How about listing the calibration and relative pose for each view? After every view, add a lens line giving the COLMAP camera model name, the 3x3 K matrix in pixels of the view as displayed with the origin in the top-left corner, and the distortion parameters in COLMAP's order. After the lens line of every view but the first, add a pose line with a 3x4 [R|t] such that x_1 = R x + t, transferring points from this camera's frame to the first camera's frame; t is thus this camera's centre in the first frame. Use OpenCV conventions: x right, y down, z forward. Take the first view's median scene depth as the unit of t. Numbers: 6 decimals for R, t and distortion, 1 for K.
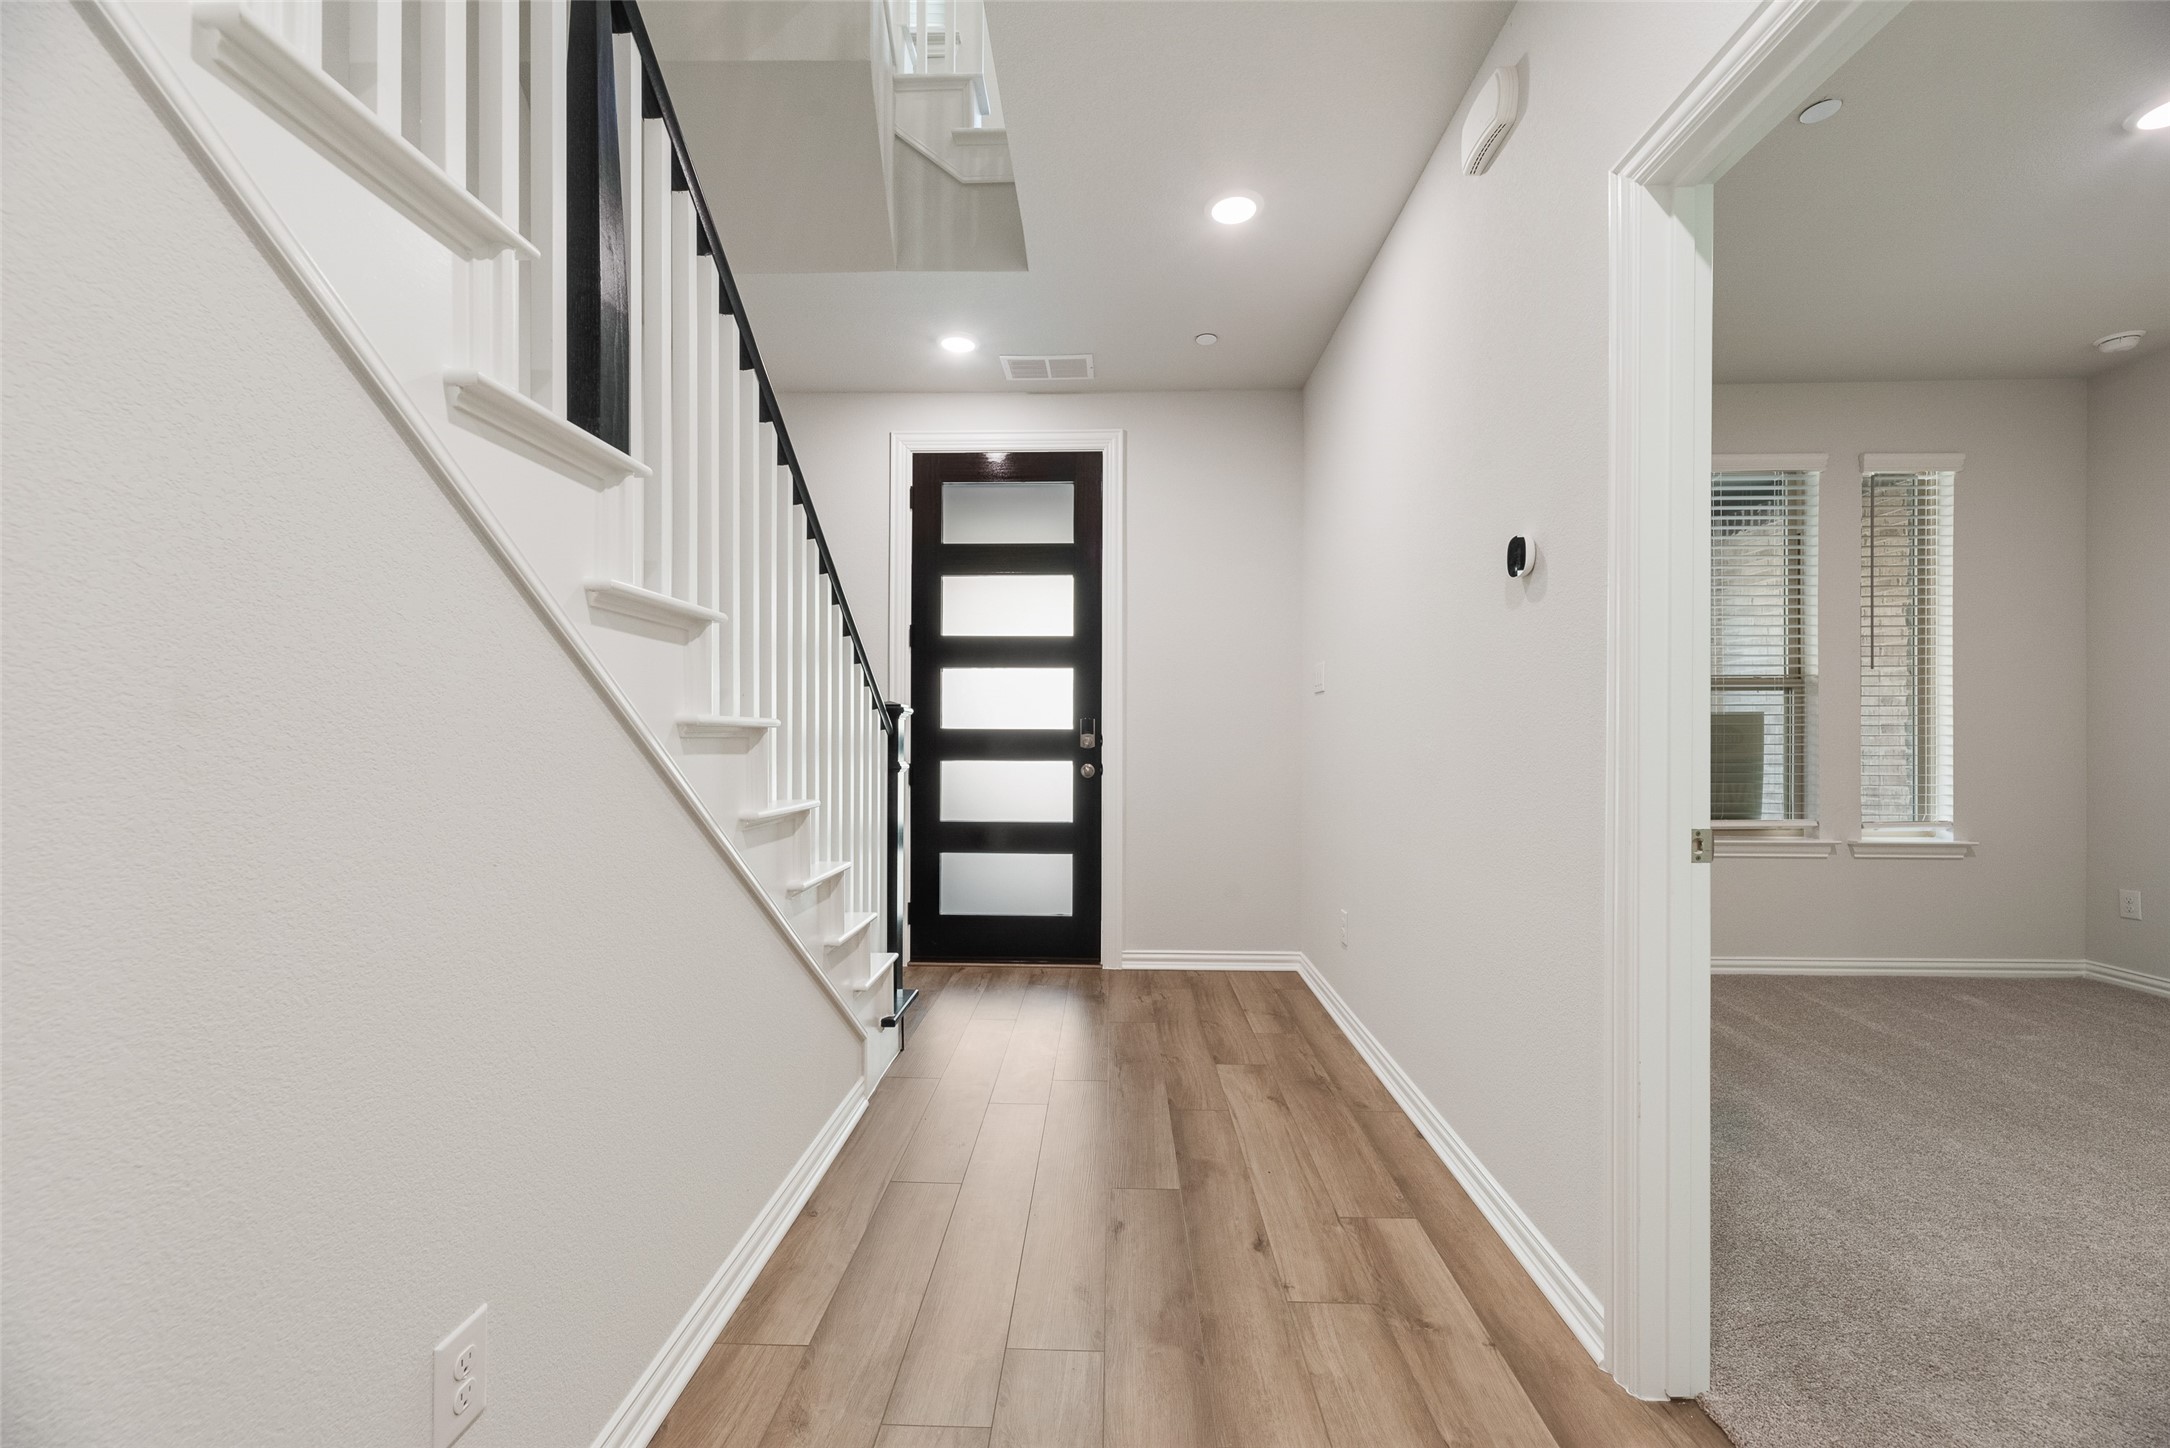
lens RADIAL K [[864.7, 0, 1089.0], [0, 864.7, 730.6], [0, 0, 1]] dist [0.003752, -0.000359]
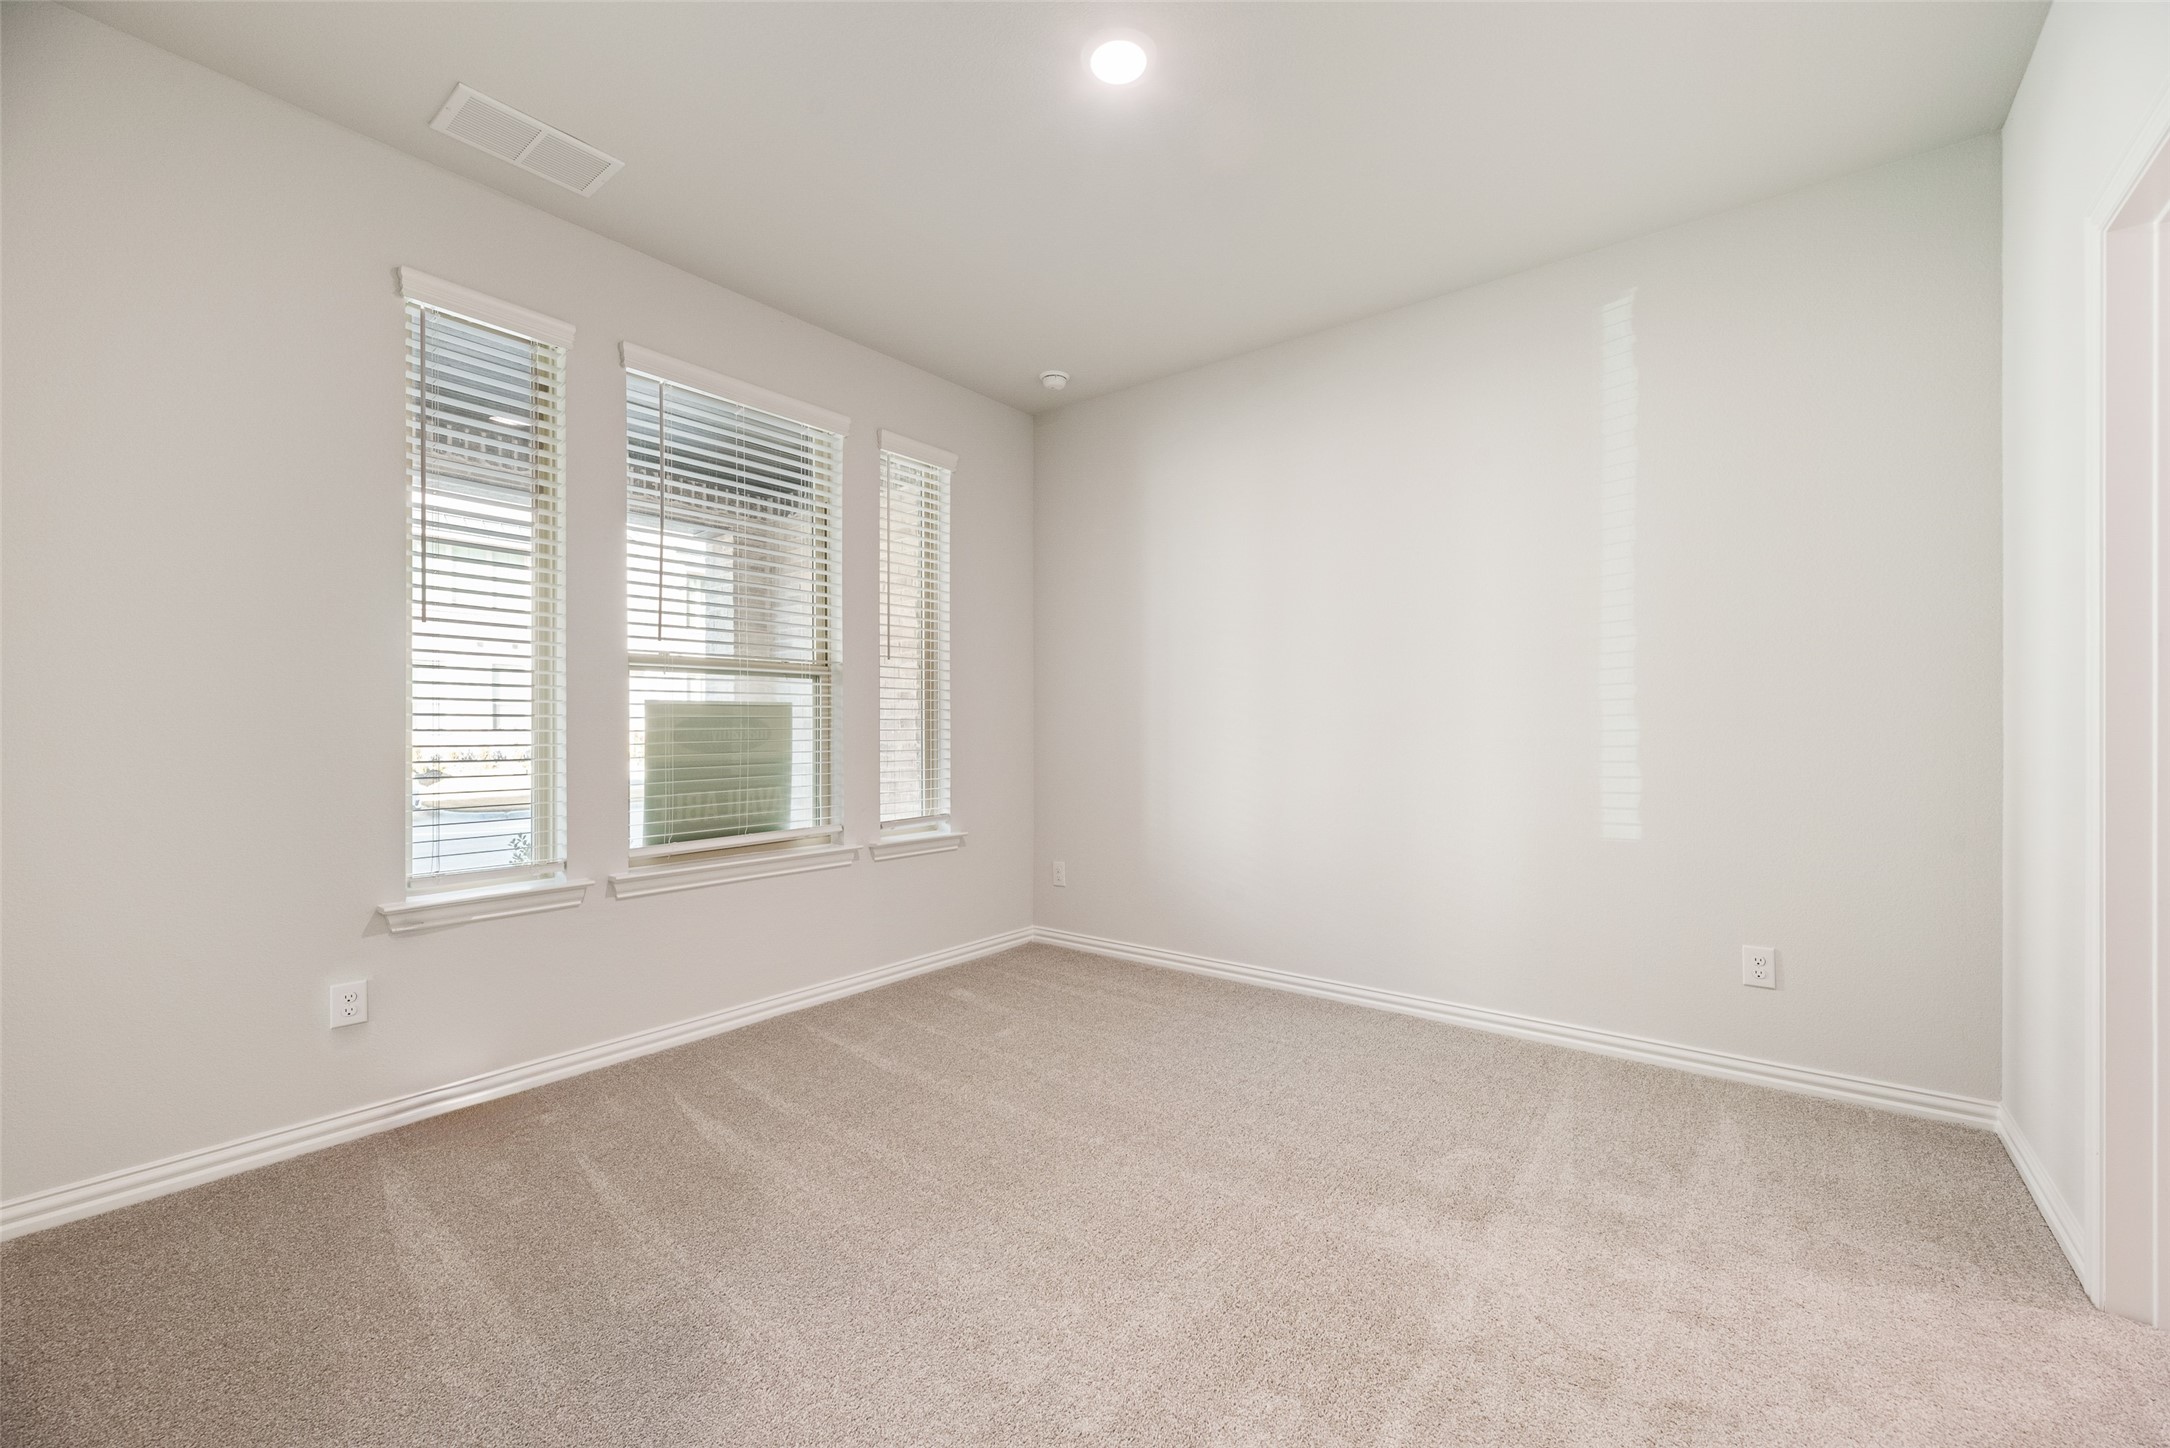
lens RADIAL K [[864.7, 0, 1089.0], [0, 864.7, 730.6], [0, 0, 1]] dist [0.003752, -0.000359]
pose [[0.588834, -0.003704, 0.808246, 0.271670], [0.000423, 0.999991, 0.004275, 0.002743], [-0.808254, -0.002176, 0.588830, 0.270979]]
